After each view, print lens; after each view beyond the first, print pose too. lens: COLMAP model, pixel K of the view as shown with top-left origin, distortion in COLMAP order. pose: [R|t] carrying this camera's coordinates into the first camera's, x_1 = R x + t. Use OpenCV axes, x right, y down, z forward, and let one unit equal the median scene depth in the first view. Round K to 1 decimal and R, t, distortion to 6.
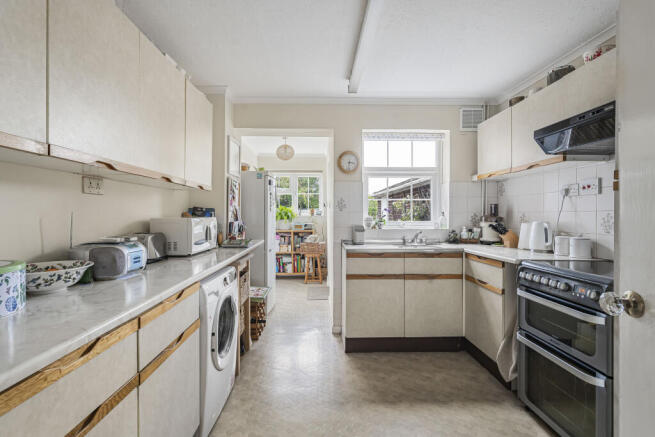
lens RADIAL K [[293.5, 0, 325.5], [0, 293.5, 210.5], [0, 0, 1]] dist [0.002400, -0.001267]
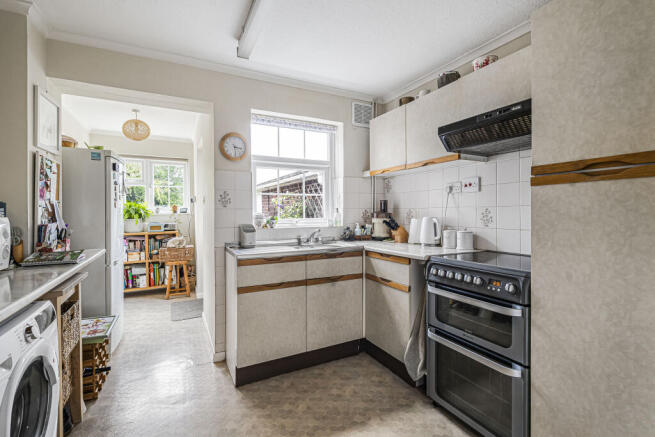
lens RADIAL K [[293.5, 0, 325.5], [0, 293.5, 210.5], [0, 0, 1]] dist [0.002400, -0.001267]
pose [[0.898127, -0.003851, 0.439720, -0.058922], [-0.000396, 0.999954, 0.009566, 0.003708], [-0.439737, -0.008766, 0.898084, 0.187502]]
